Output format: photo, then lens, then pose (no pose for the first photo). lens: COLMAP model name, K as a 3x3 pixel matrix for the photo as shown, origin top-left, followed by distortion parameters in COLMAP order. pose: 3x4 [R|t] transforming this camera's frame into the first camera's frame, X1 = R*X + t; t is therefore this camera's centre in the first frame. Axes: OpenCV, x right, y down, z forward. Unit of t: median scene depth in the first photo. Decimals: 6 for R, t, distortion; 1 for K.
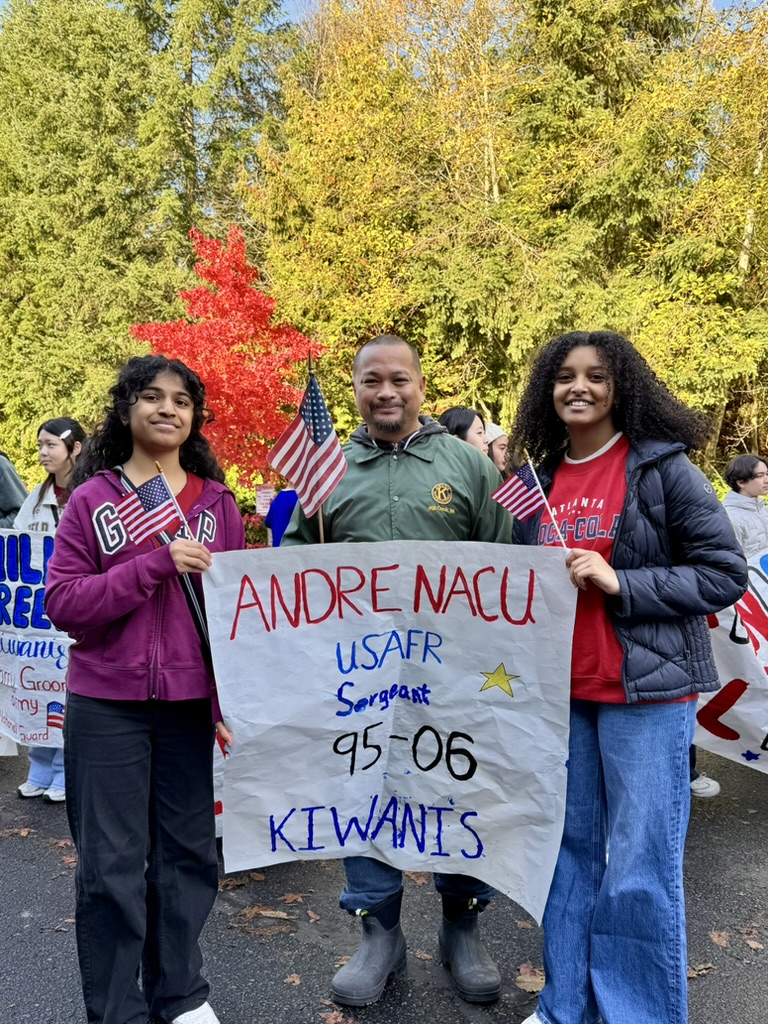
lens RADIAL K [[854.8, 0, 384.0], [0, 854.8, 512.0], [0, 0, 1]] dist [0.008904, 0.000868]
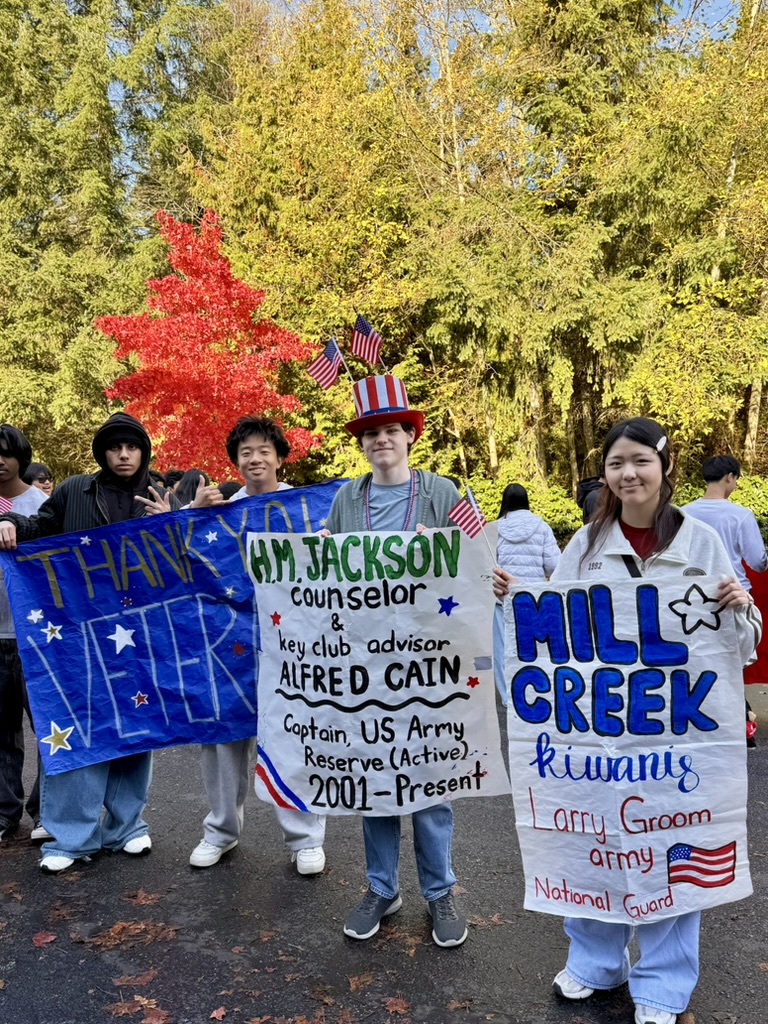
lens RADIAL K [[854.8, 0, 384.0], [0, 854.8, 512.0], [0, 0, 1]] dist [0.008904, 0.000868]
pose [[0.982820, -0.018547, 0.183631, -0.179343], [0.020663, 0.999740, -0.009619, -0.007223], [-0.183404, 0.013248, 0.982948, 0.102500]]
